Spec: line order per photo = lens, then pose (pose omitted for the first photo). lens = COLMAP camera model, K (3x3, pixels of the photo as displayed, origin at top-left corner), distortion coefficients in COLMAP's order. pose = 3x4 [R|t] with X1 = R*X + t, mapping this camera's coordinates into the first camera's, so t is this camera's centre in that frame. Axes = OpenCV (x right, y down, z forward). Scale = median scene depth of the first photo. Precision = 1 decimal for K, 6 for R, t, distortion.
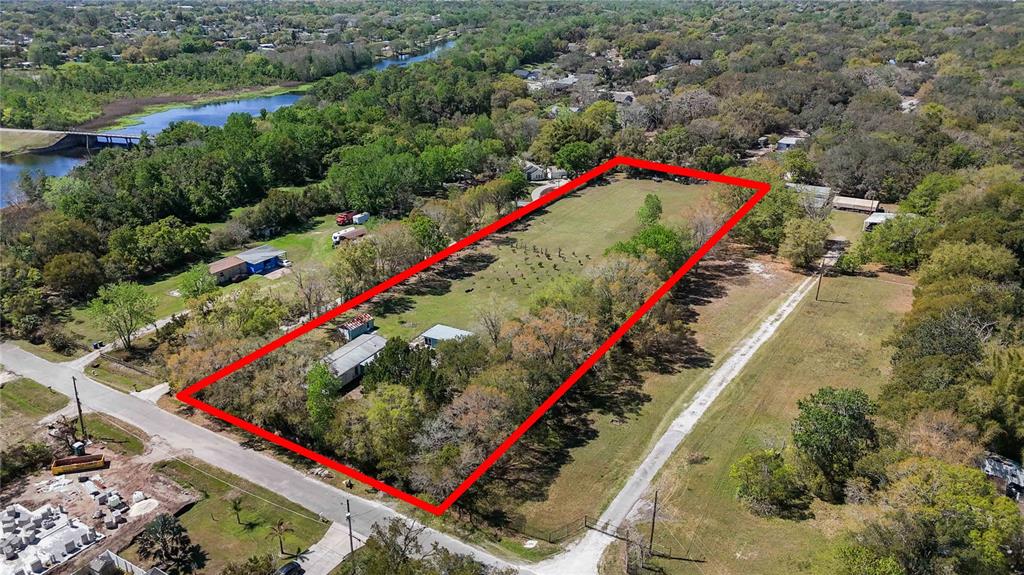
lens RADIAL K [[774.0, 0, 512.0], [0, 774.0, 287.5], [0, 0, 1]] dist [0.085404, -0.081748]
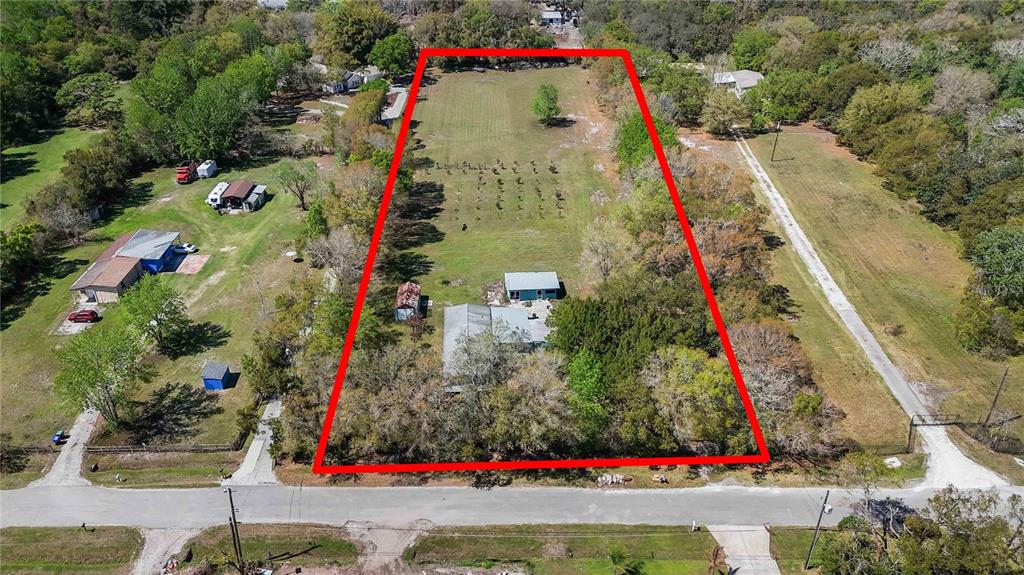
lens RADIAL K [[774.0, 0, 512.0], [0, 774.0, 287.5], [0, 0, 1]] dist [0.085404, -0.081748]
pose [[0.839125, -0.260838, 0.477318, -0.365428], [0.193921, 0.963318, 0.185507, -0.067112], [-0.508197, -0.063101, 0.858926, 0.208450]]
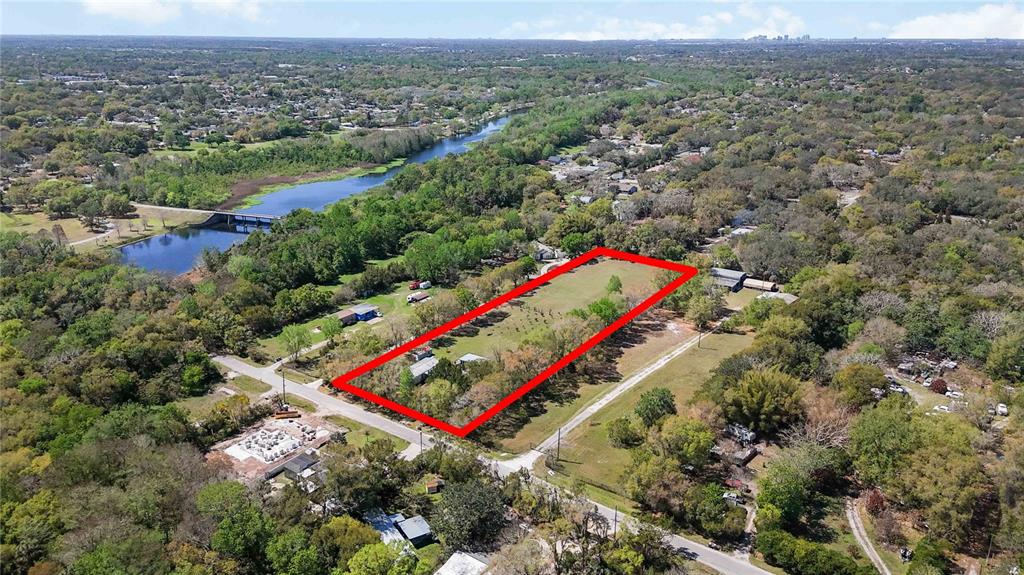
lens RADIAL K [[774.0, 0, 512.0], [0, 774.0, 287.5], [0, 0, 1]] dist [0.085404, -0.081748]
pose [[0.997414, 0.026841, -0.066672, 0.083538], [-0.030813, 0.997766, -0.059283, -0.000127], [0.064931, 0.061184, 0.996012, -0.541460]]
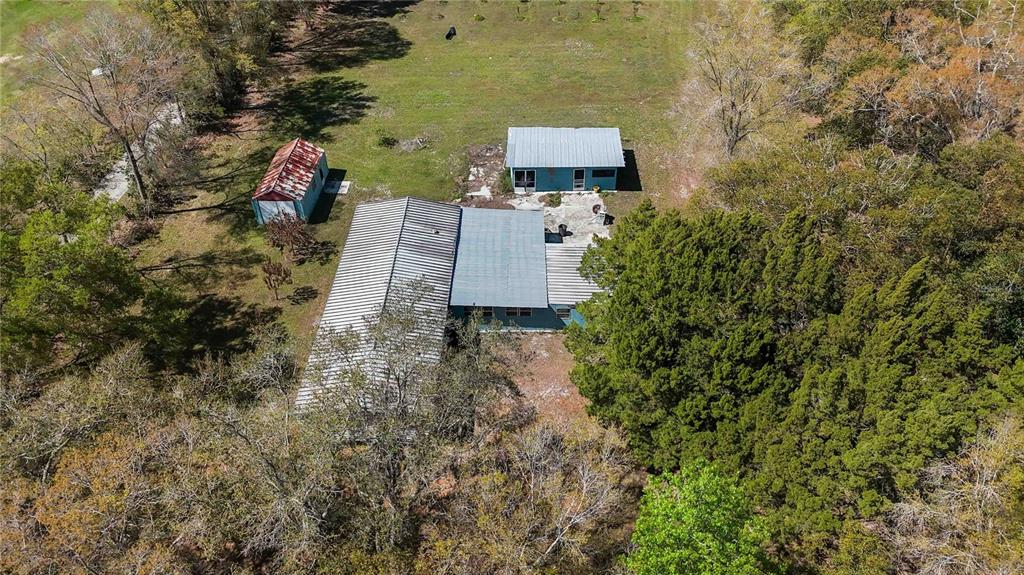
lens RADIAL K [[774.0, 0, 512.0], [0, 774.0, 287.5], [0, 0, 1]] dist [0.085404, -0.081748]
pose [[0.884077, -0.304662, 0.354385, -0.192136], [0.174193, 0.918475, 0.355051, -0.012482], [-0.433664, -0.252161, 0.865073, 0.476545]]
